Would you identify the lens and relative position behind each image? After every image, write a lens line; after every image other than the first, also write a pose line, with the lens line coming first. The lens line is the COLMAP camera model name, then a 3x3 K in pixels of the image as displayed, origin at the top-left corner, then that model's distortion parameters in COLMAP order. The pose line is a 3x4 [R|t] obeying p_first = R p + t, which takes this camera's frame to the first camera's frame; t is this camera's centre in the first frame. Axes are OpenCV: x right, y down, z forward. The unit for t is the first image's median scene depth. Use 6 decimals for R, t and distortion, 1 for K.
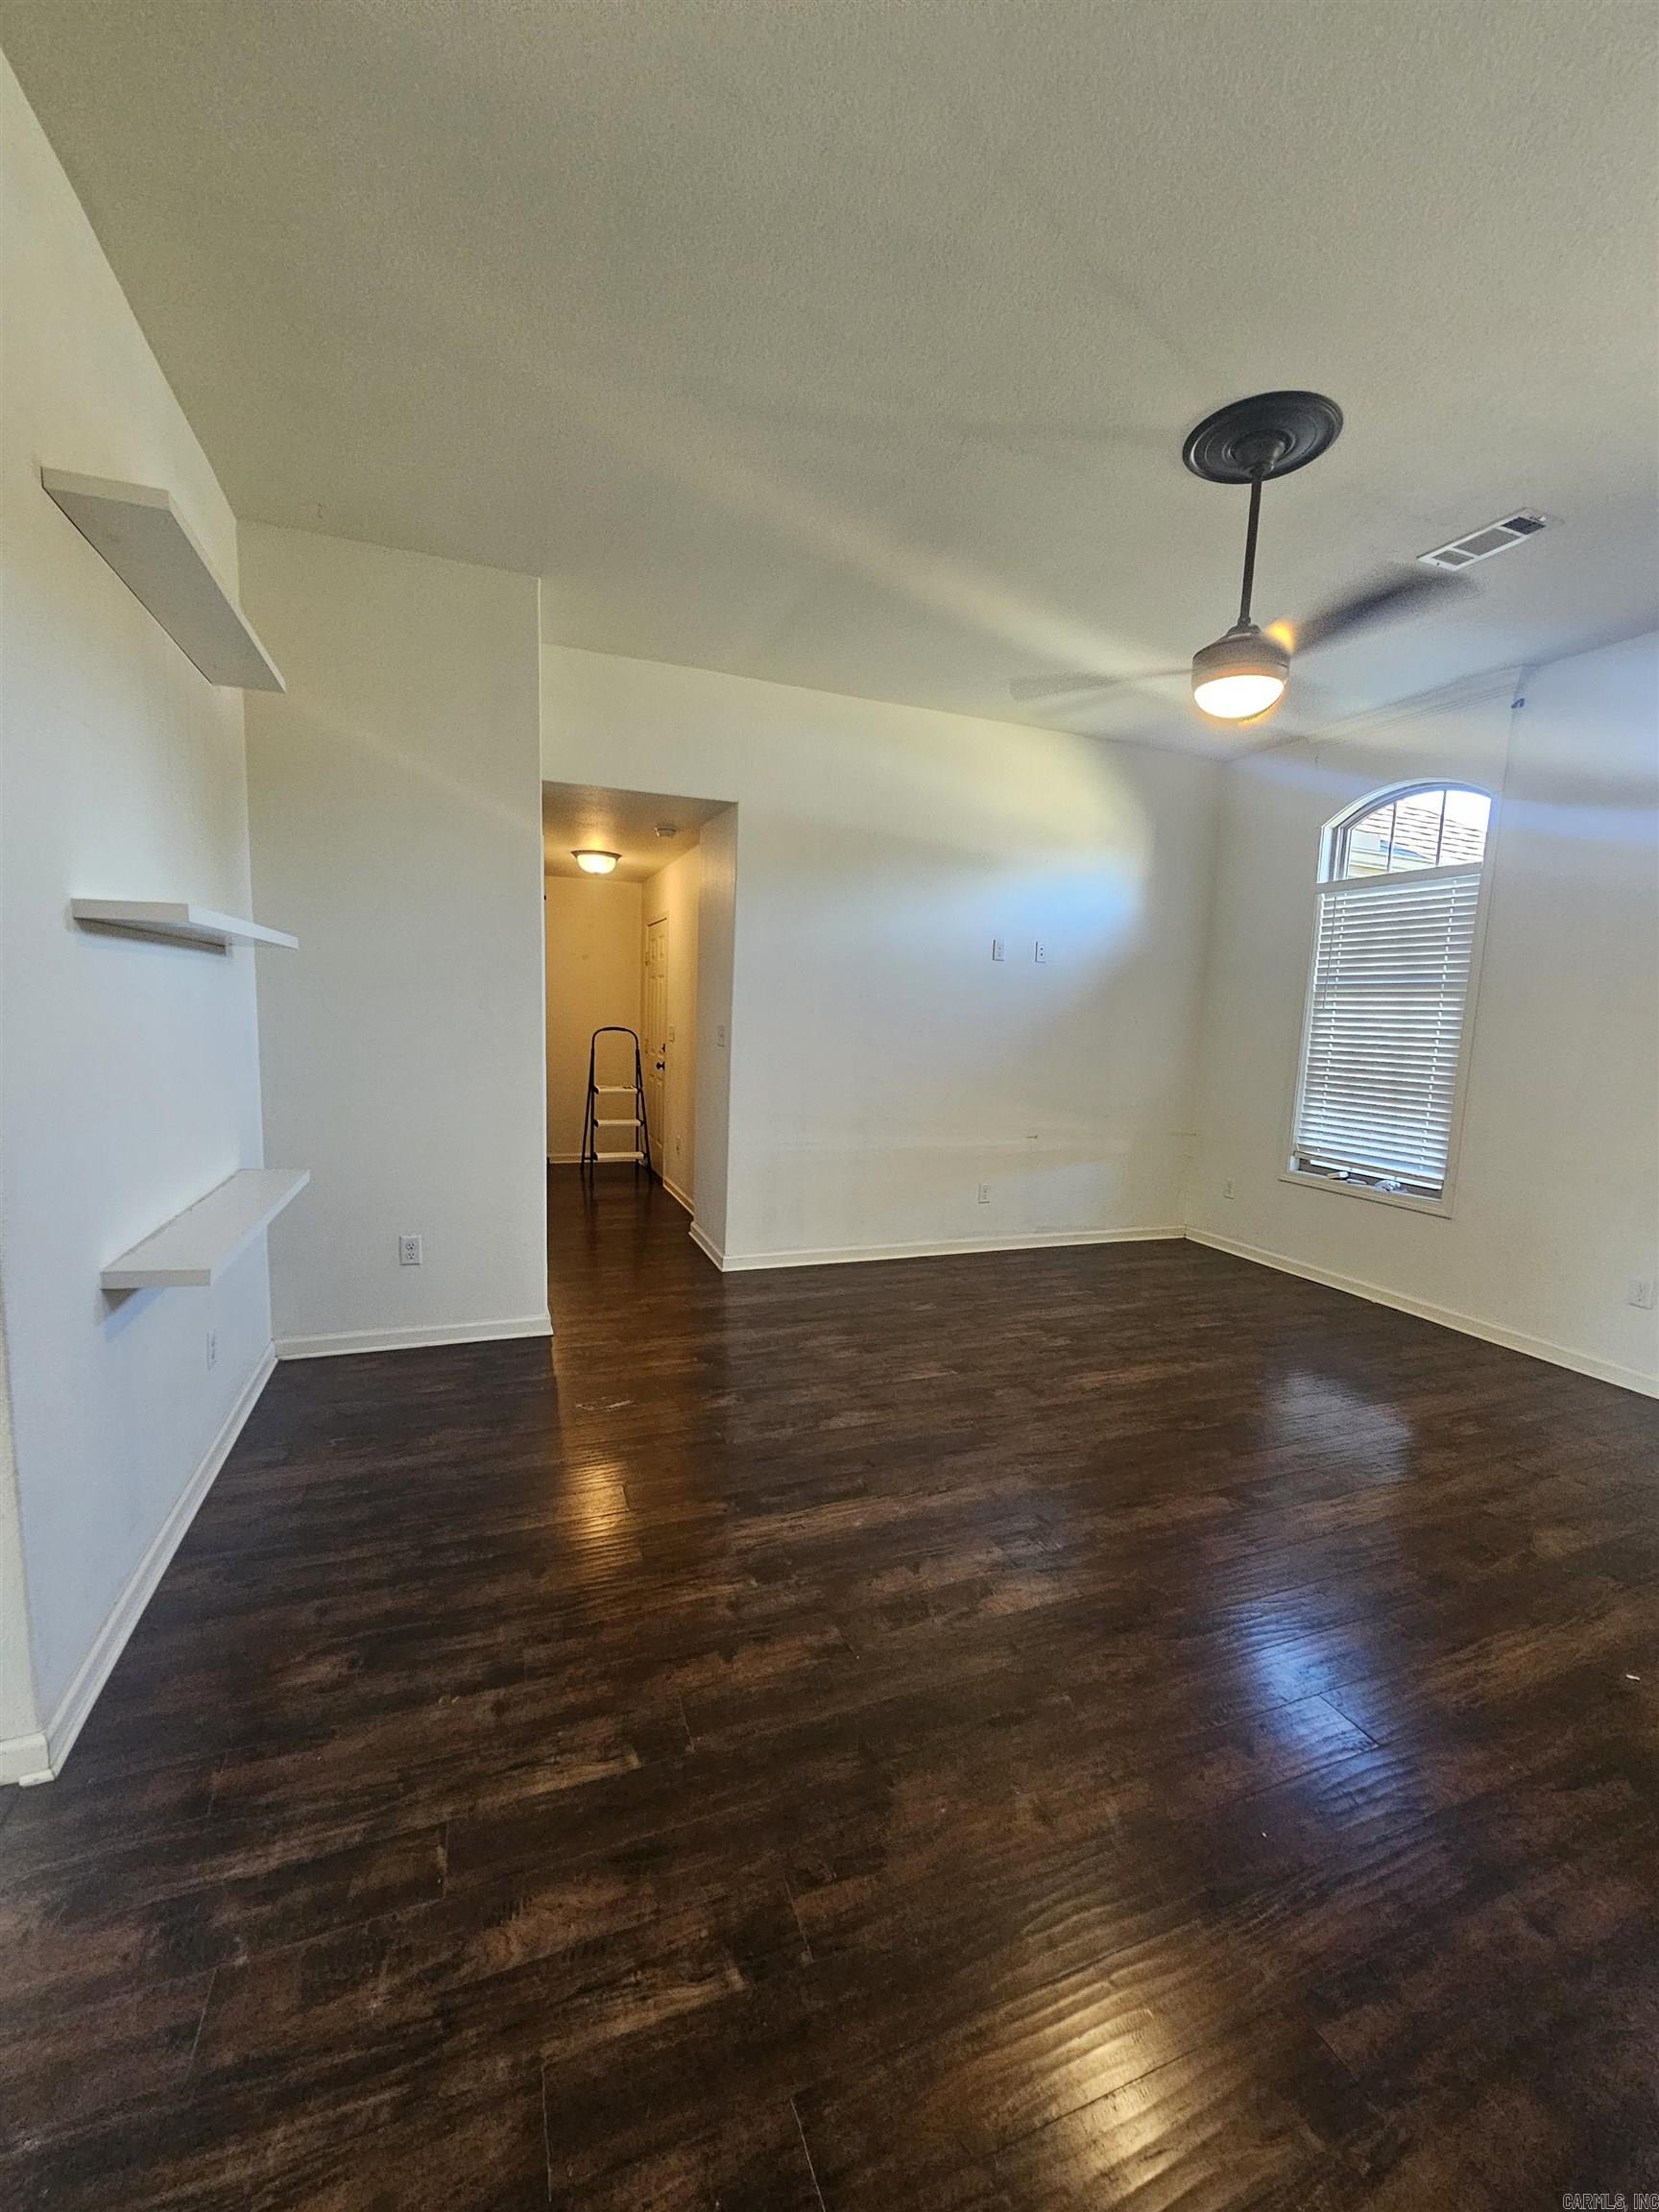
lens RADIAL K [[906.2, 0, 829.7], [0, 906.2, 1118.4], [0, 0, 1]] dist [0.000387, -0.000481]
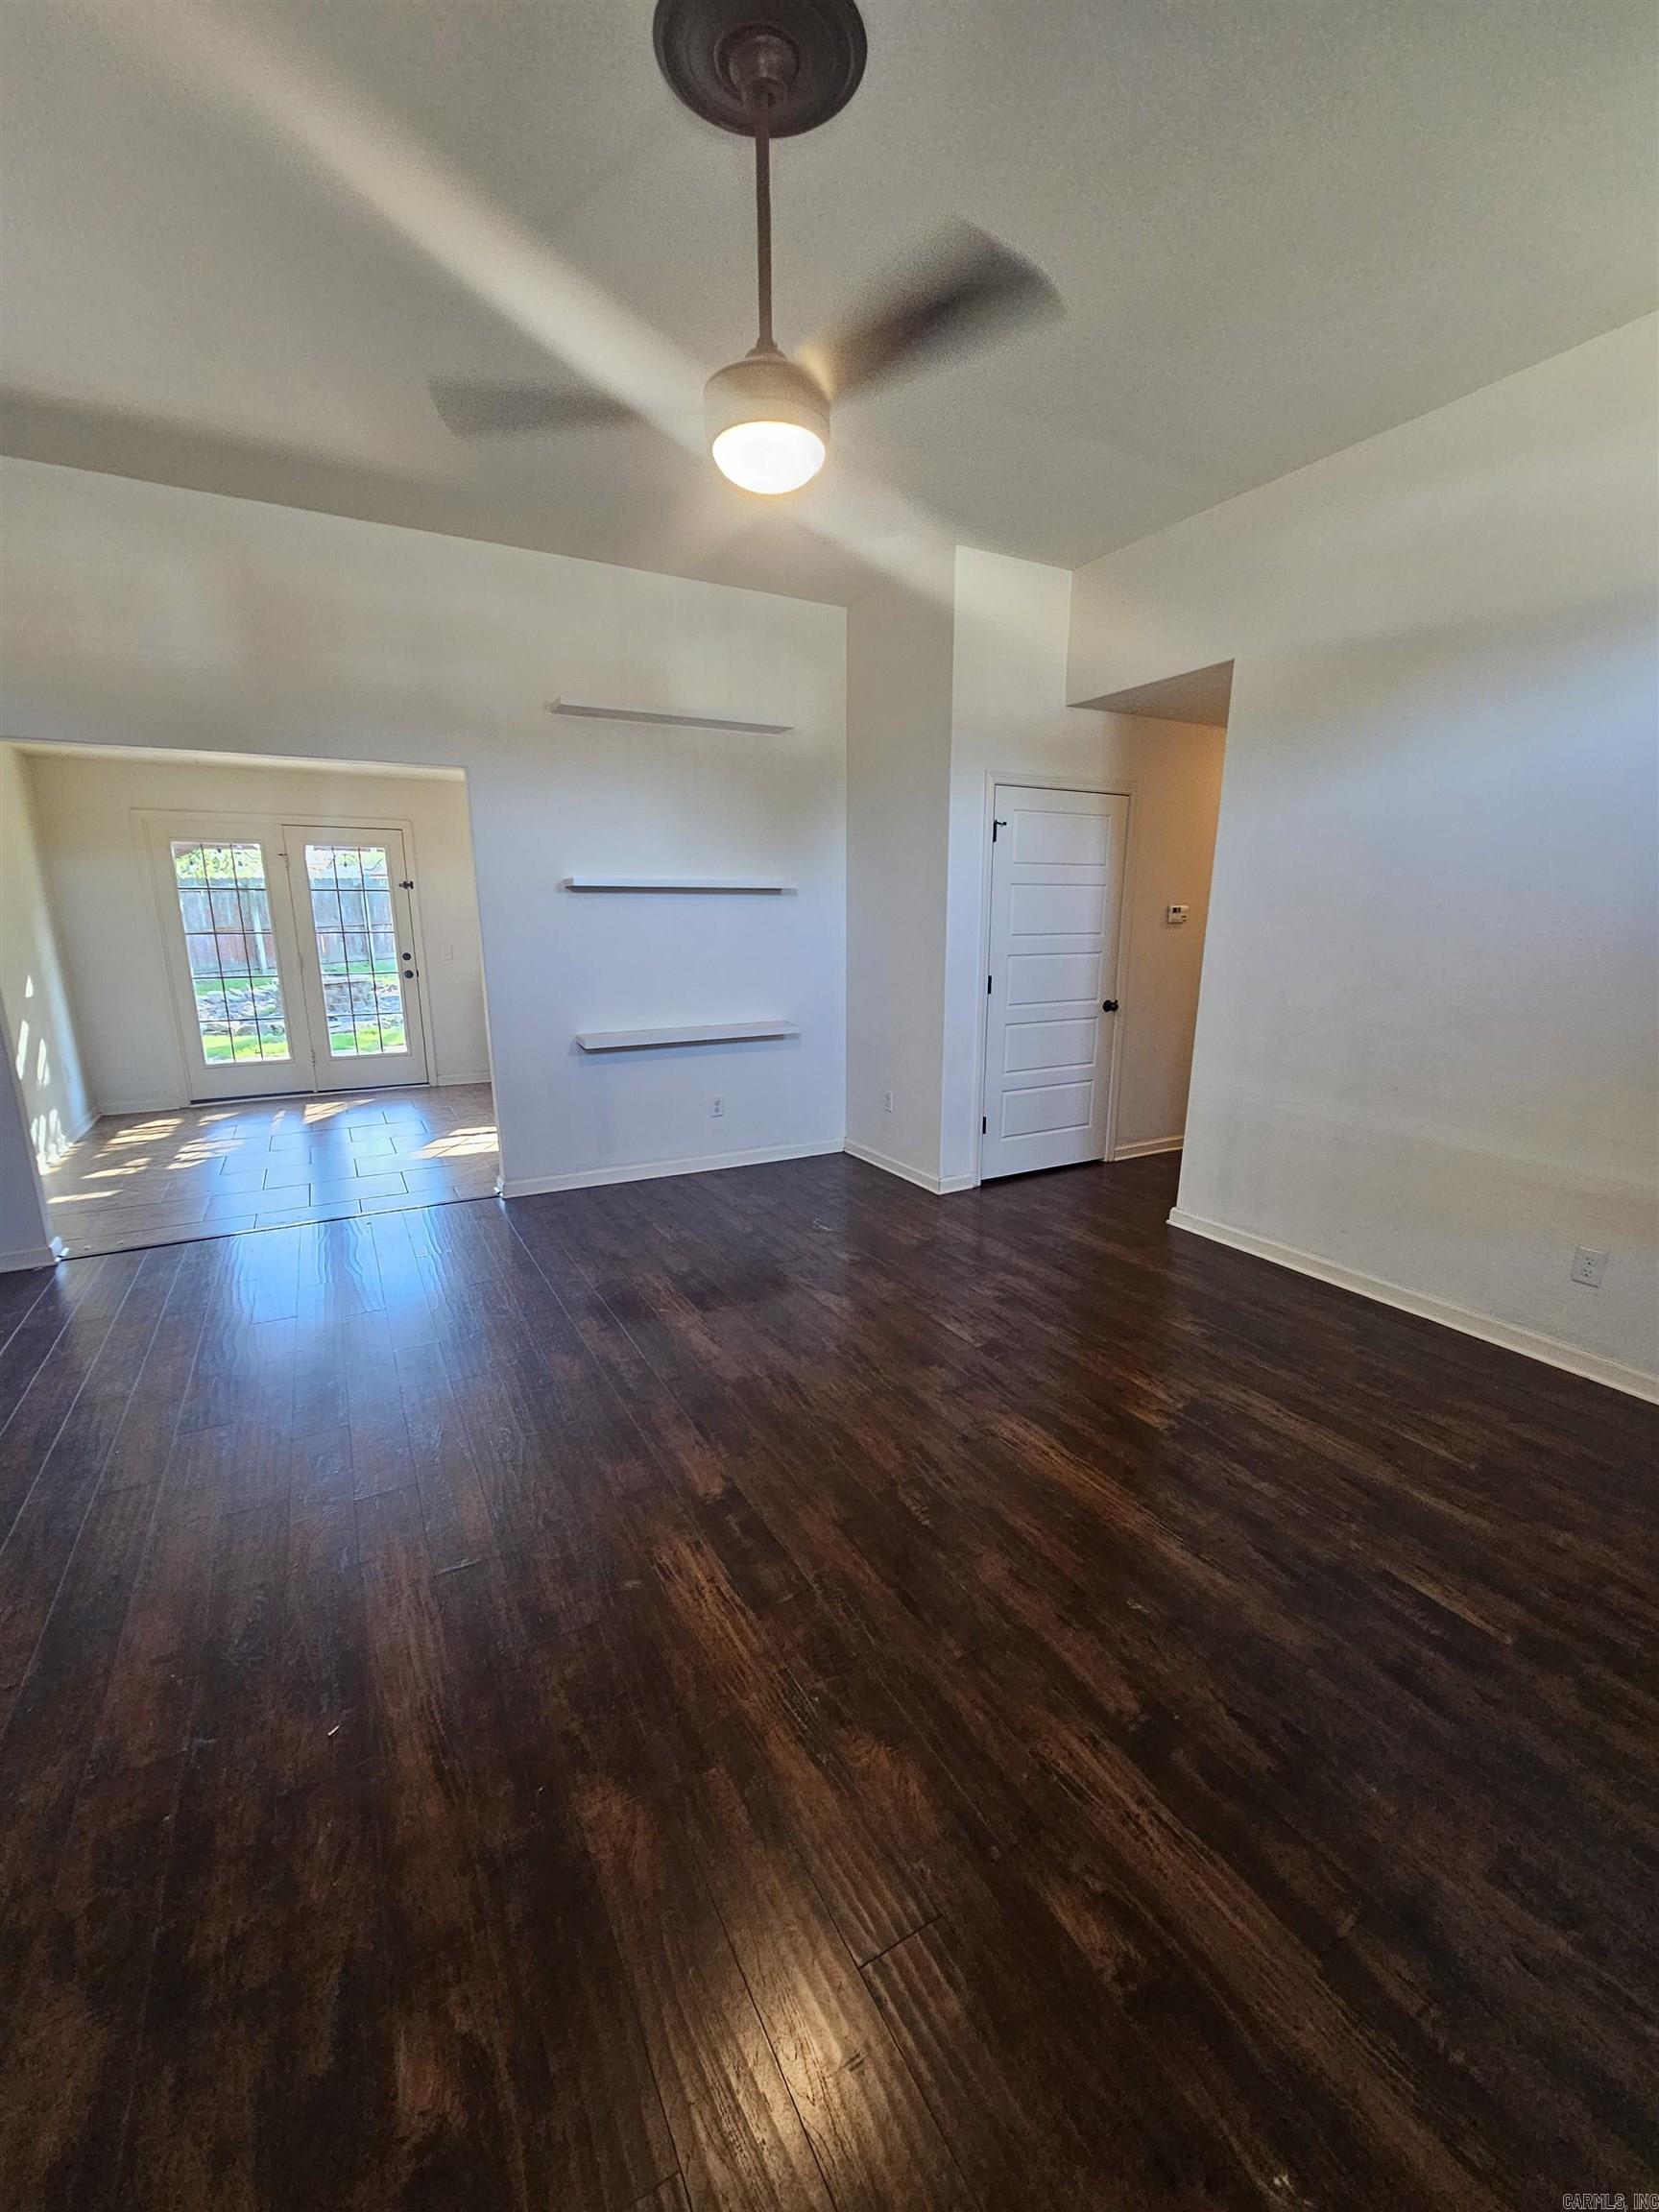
lens RADIAL K [[906.2, 0, 829.7], [0, 906.2, 1118.4], [0, 0, 1]] dist [0.000387, -0.000481]
pose [[0.131560, 0.189977, -0.972934, 0.829120], [-0.117250, 0.977558, 0.175025, -0.058379], [0.984350, 0.091051, 0.150882, 0.643840]]
